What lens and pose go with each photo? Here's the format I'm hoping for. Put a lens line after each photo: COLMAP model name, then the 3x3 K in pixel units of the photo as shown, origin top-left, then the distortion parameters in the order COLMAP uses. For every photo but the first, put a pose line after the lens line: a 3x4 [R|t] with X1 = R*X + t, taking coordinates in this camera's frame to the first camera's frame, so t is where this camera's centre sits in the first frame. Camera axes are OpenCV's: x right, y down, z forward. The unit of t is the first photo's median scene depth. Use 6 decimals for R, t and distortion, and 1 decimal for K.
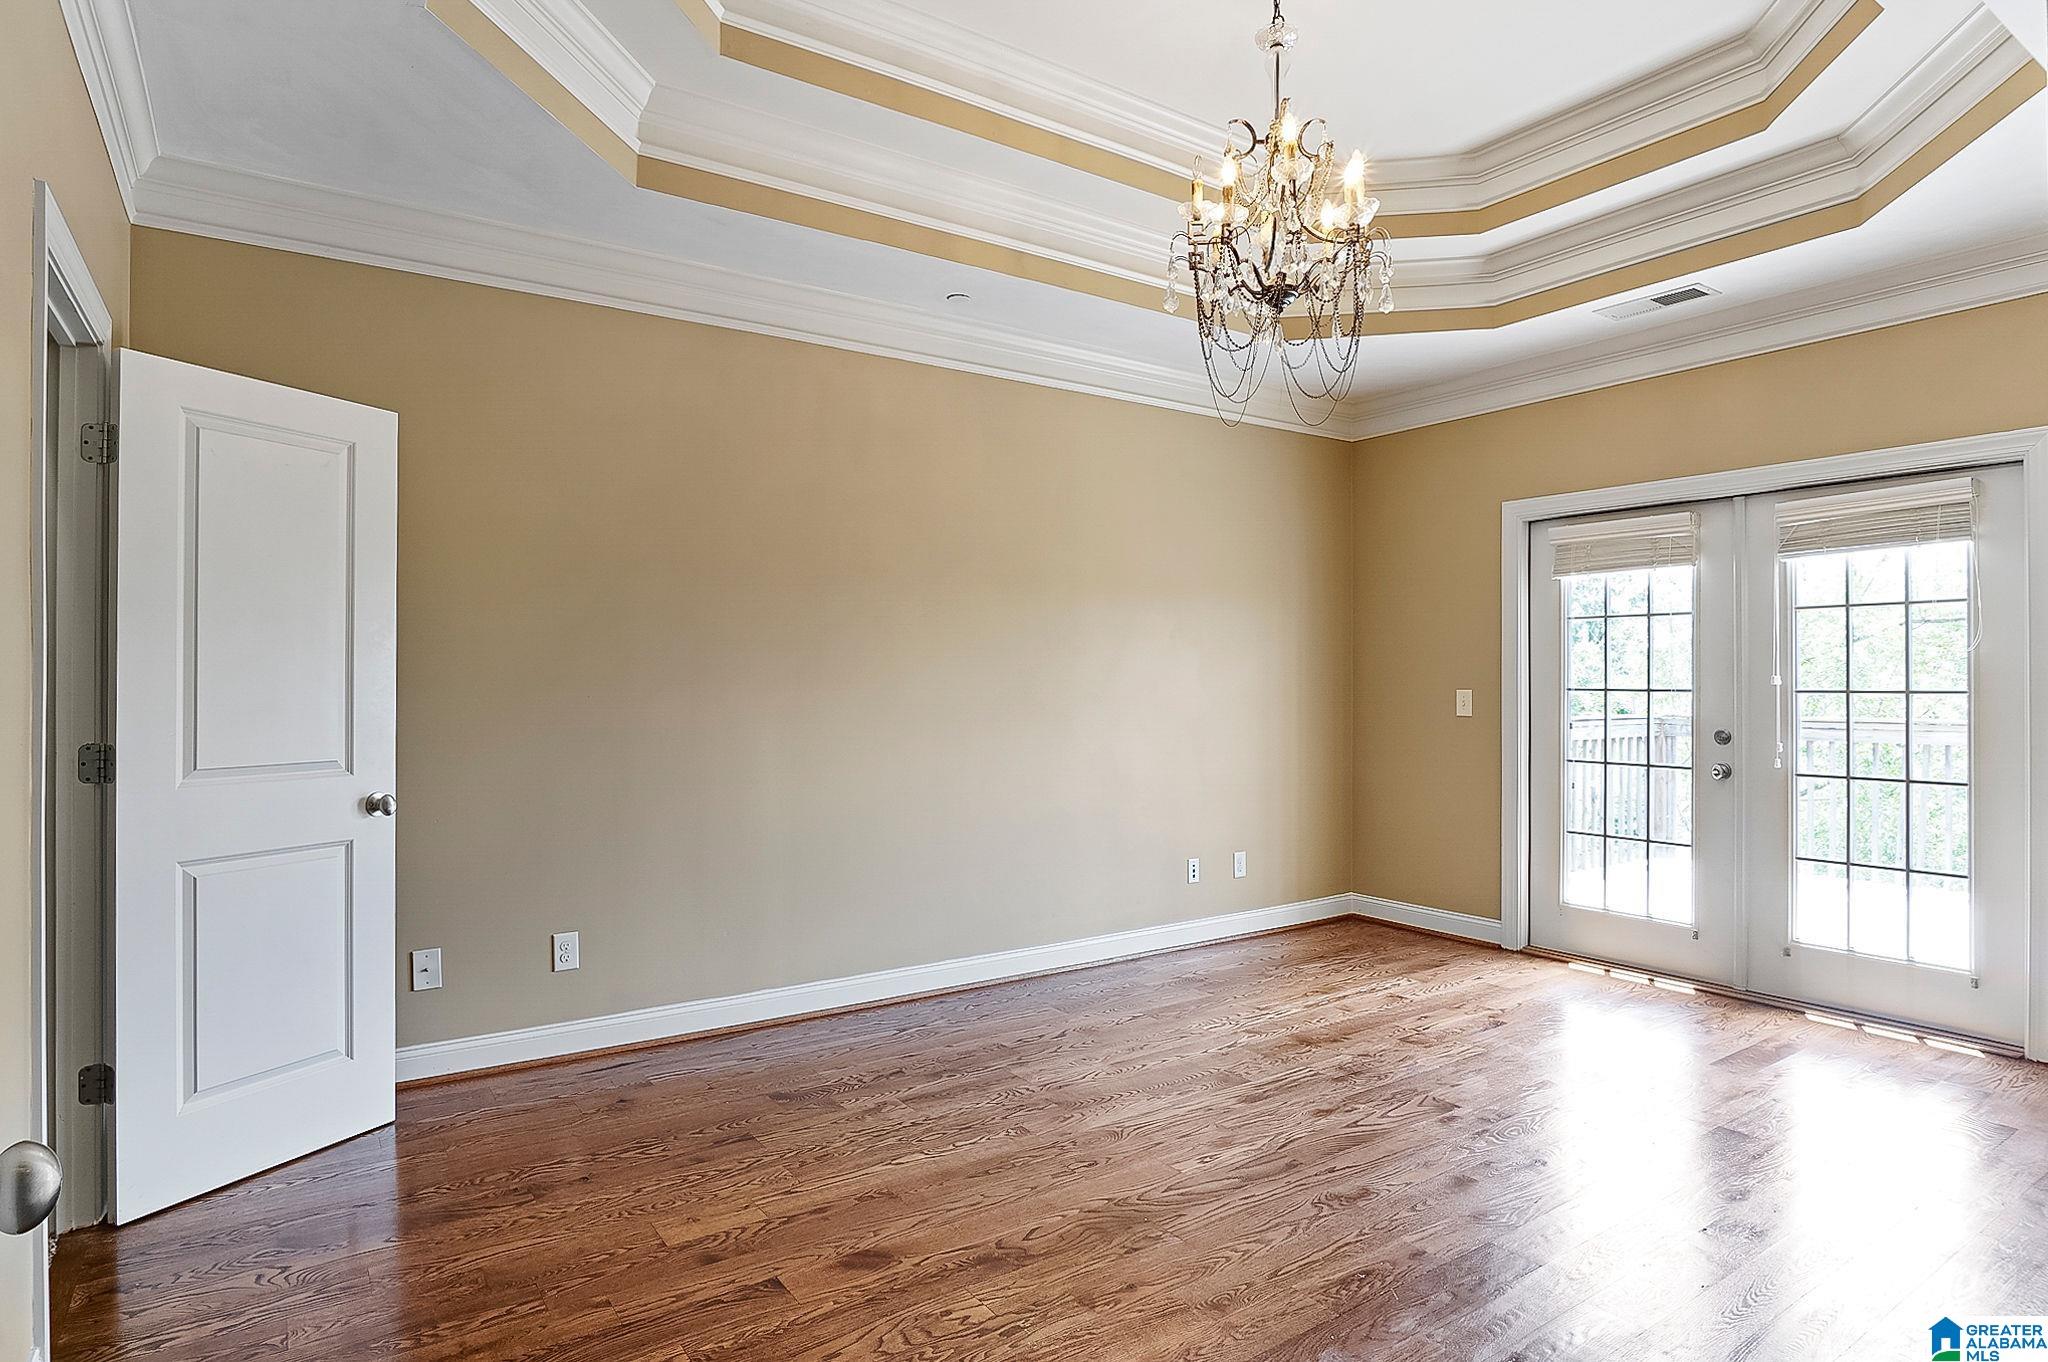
lens RADIAL K [[1104.0, 0, 1019.9], [0, 1104.0, 688.8], [0, 0, 1]] dist [-0.023343, 0.001516]
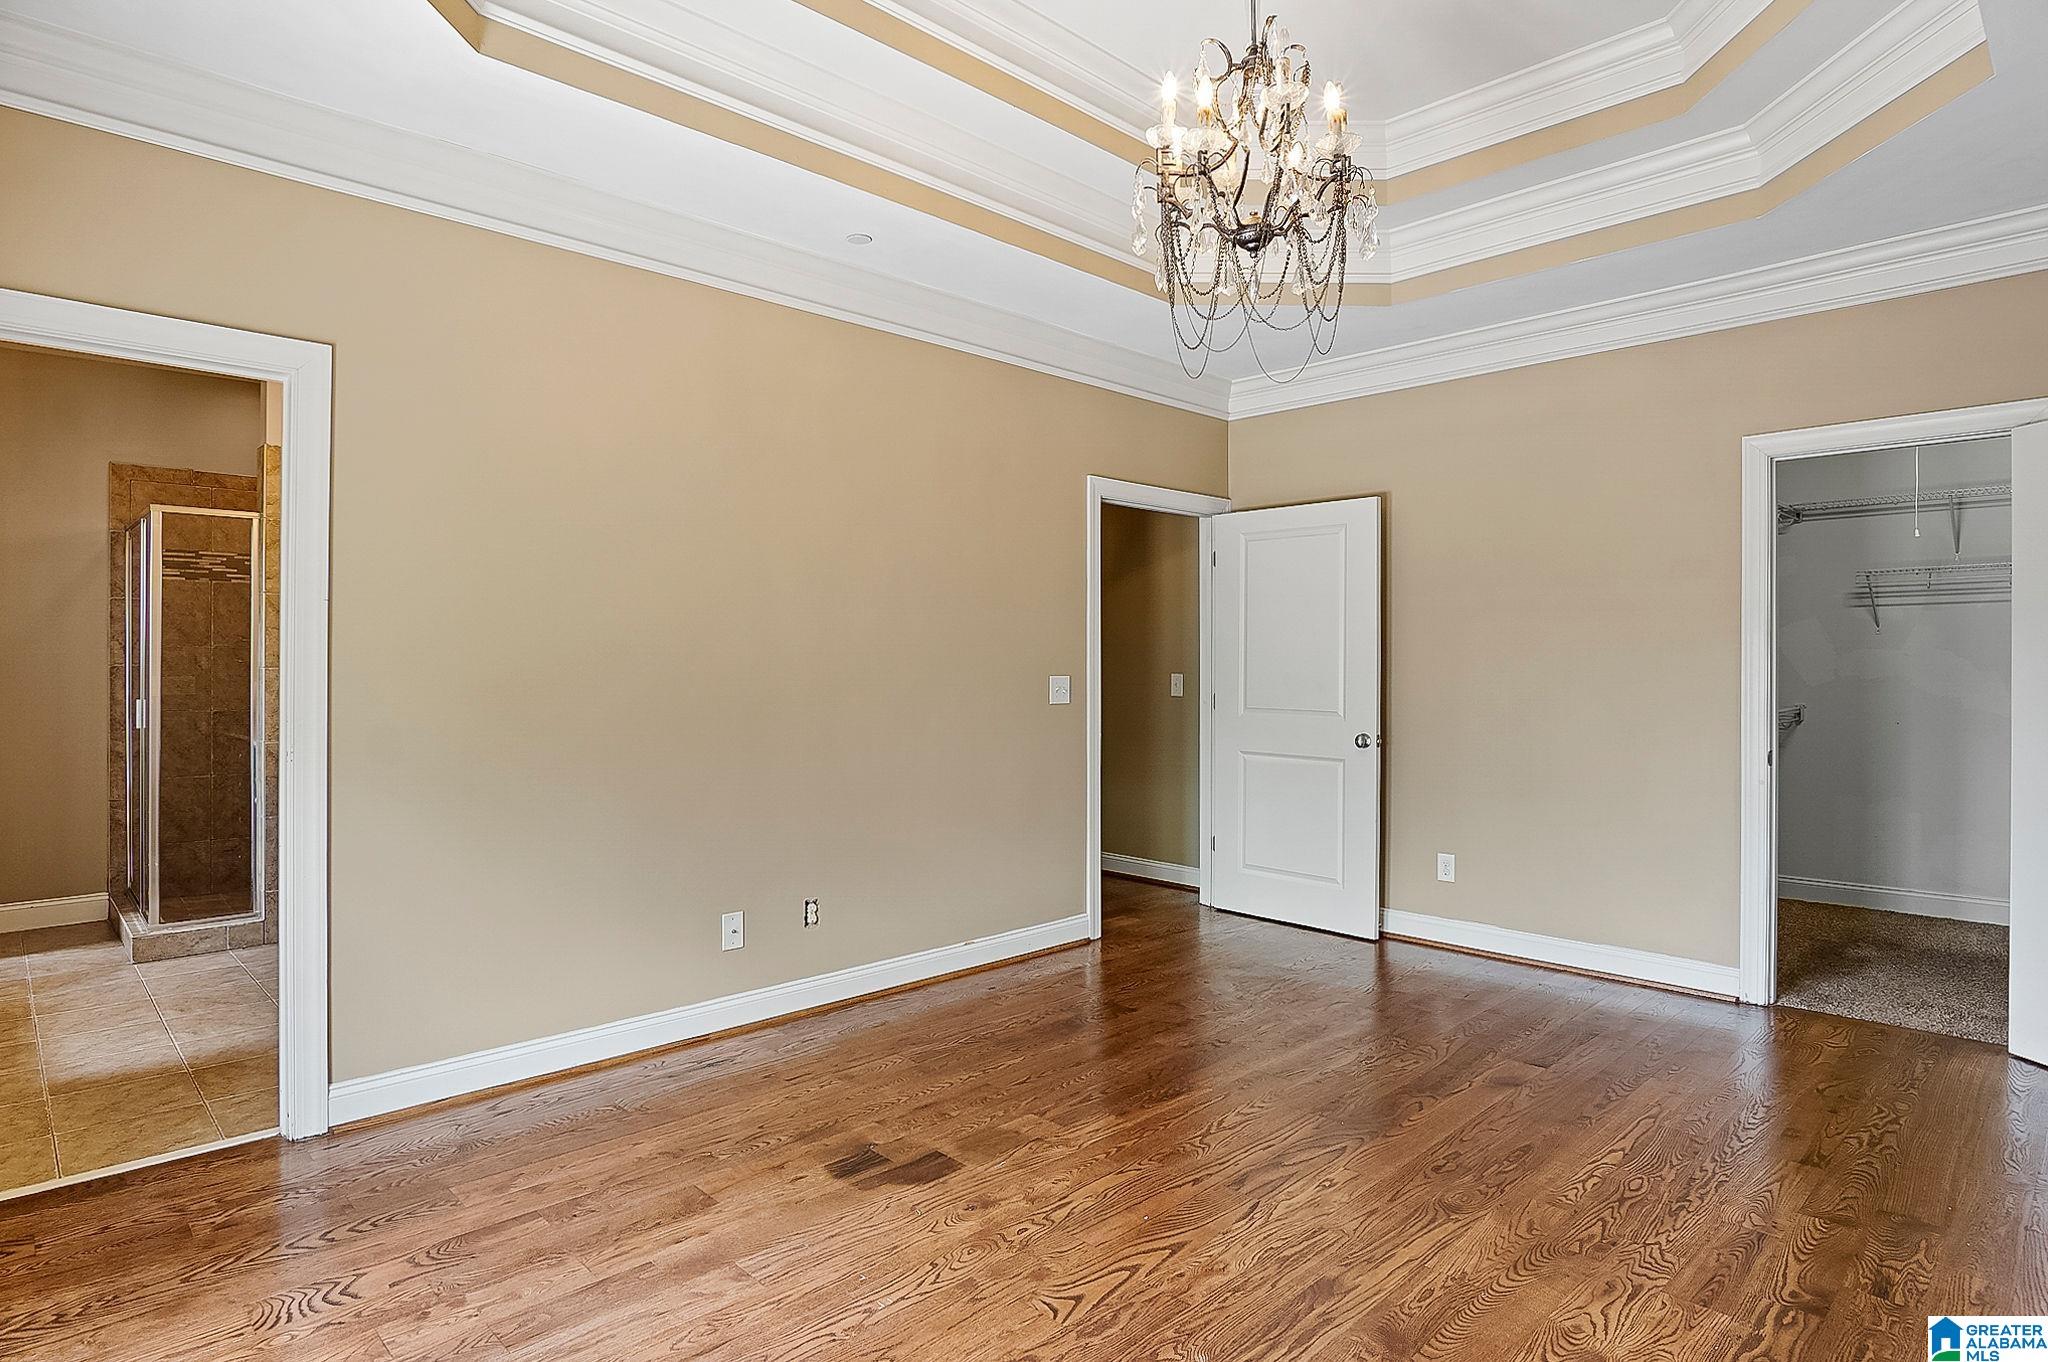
lens RADIAL K [[1104.0, 0, 1020.9], [0, 1104.0, 675.1], [0, 0, 1]] dist [-0.023343, 0.001516]
pose [[-0.986247, -0.003444, -0.165241, 0.369624], [-0.005350, 0.999924, 0.011095, -0.003961], [0.165190, 0.011826, -0.986191, 1.190959]]
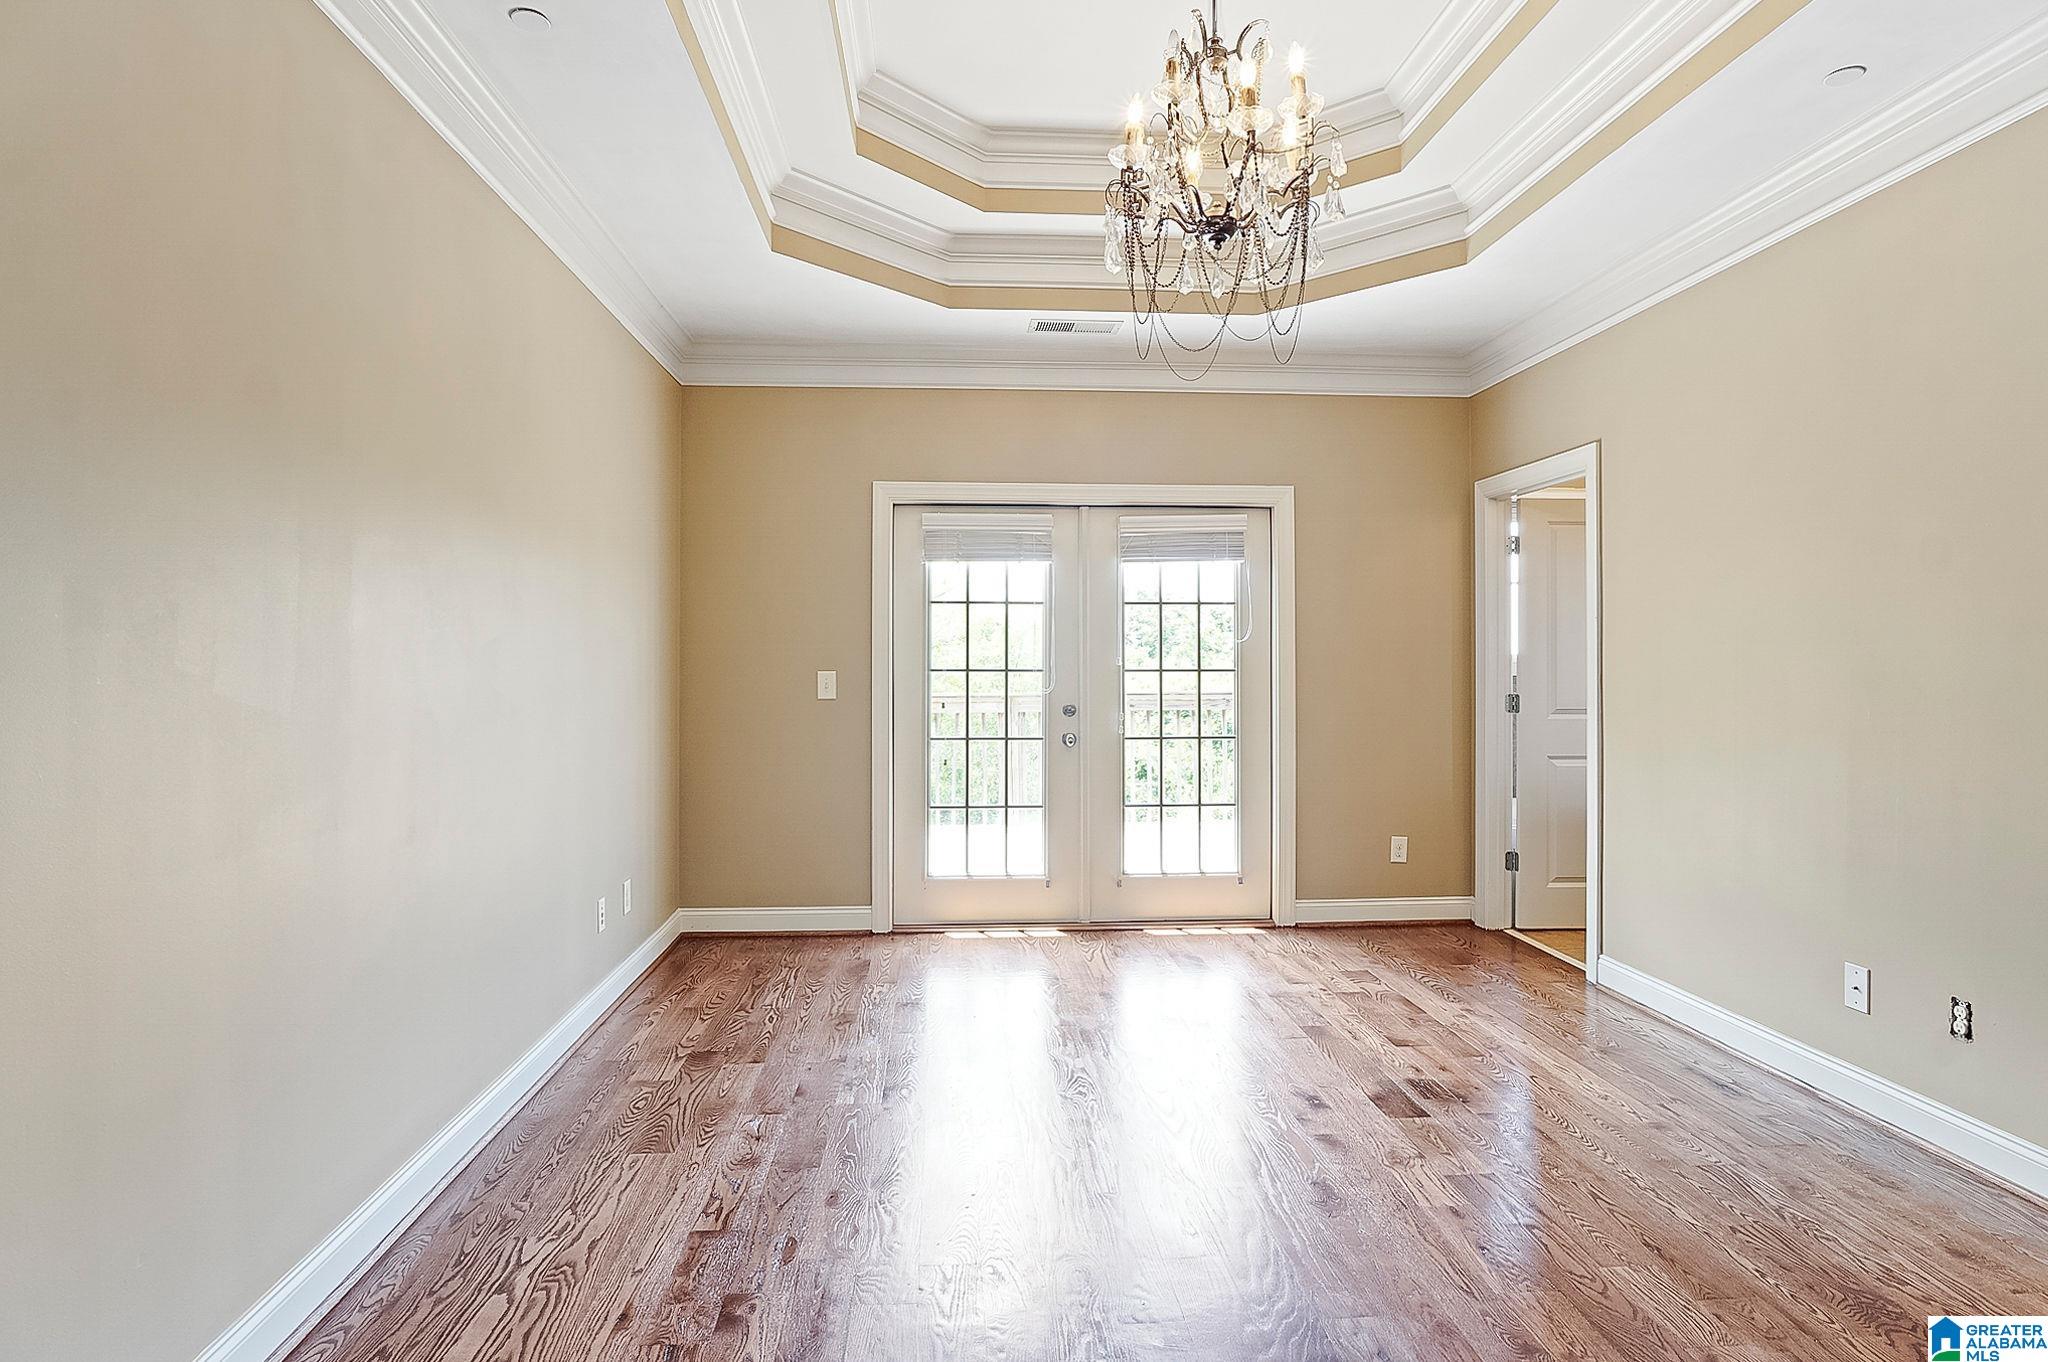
lens RADIAL K [[1104.0, 0, 1018.7], [0, 1104.0, 658.1], [0, 0, 1]] dist [-0.023343, 0.001516]
pose [[0.512893, 0.005389, 0.858436, -0.394384], [0.006336, 0.999929, -0.010063, 0.000129], [-0.858429, 0.010600, 0.512823, 0.435397]]
